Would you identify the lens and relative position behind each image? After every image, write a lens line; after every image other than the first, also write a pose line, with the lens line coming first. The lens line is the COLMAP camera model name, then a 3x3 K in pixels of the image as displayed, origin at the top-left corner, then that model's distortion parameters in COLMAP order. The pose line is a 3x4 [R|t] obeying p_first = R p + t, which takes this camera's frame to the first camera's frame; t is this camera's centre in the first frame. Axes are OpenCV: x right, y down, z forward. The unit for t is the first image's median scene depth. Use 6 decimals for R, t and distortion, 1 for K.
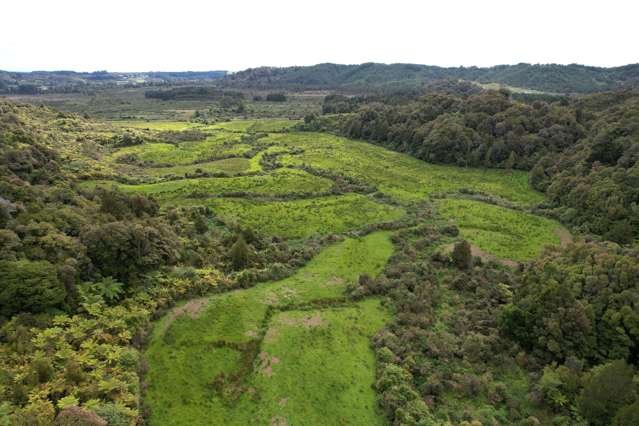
lens RADIAL K [[423.8, 0, 319.5], [0, 423.8, 213.0], [0, 0, 1]] dist [-0.072847, 0.068814]
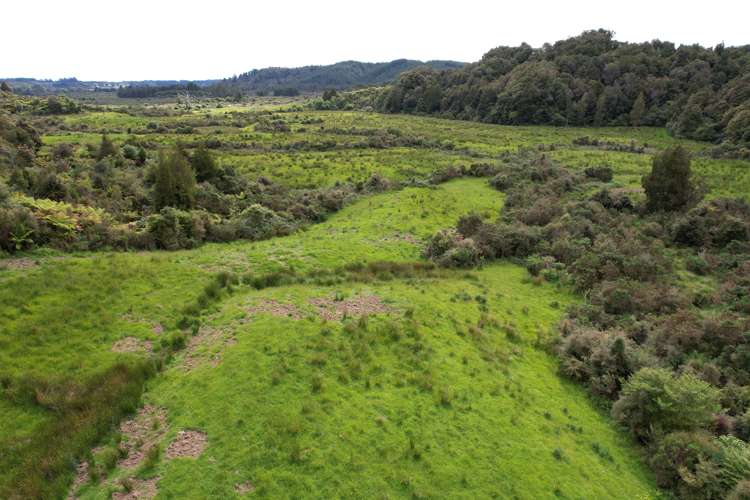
lens RADIAL K [[497.4, 0, 375.0], [0, 497.4, 250.0], [0, 0, 1]] dist [-0.072847, 0.068814]
pose [[0.997780, -0.026004, 0.061311, -0.012473], [0.026149, 0.999657, -0.001572, 0.132716], [-0.061249, 0.003172, 0.998117, 0.390662]]
